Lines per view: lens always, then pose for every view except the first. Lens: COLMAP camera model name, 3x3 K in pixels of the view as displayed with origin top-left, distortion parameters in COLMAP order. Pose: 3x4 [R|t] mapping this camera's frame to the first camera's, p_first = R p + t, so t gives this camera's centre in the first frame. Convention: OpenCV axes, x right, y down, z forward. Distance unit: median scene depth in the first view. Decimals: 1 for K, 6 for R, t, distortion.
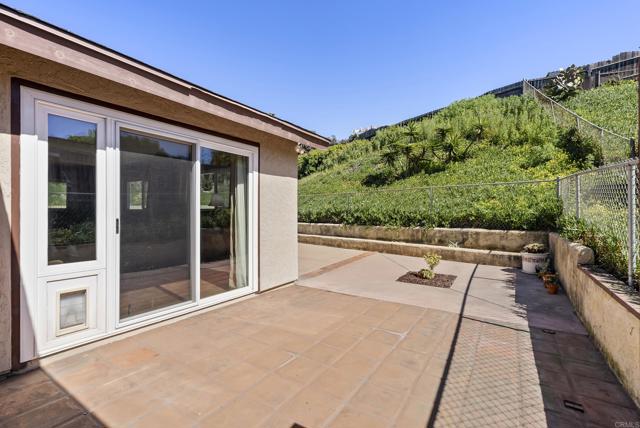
lens RADIAL K [[291.0, 0, 320.4], [0, 291.0, 211.0], [0, 0, 1]] dist [-0.003839, -0.000722]
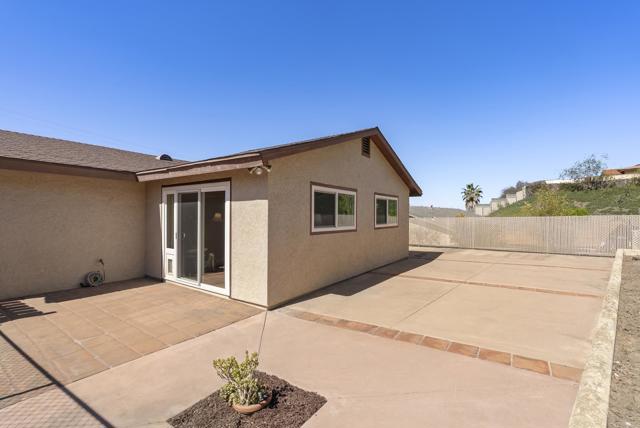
lens RADIAL K [[291.0, 0, 320.4], [0, 291.0, 211.0], [0, 0, 1]] dist [-0.003839, -0.000722]
pose [[-0.035901, -0.015608, -0.999233, 1.235949], [-0.001187, 0.999878, -0.015575, -0.085529], [0.999355, 0.000627, -0.035916, 1.731115]]
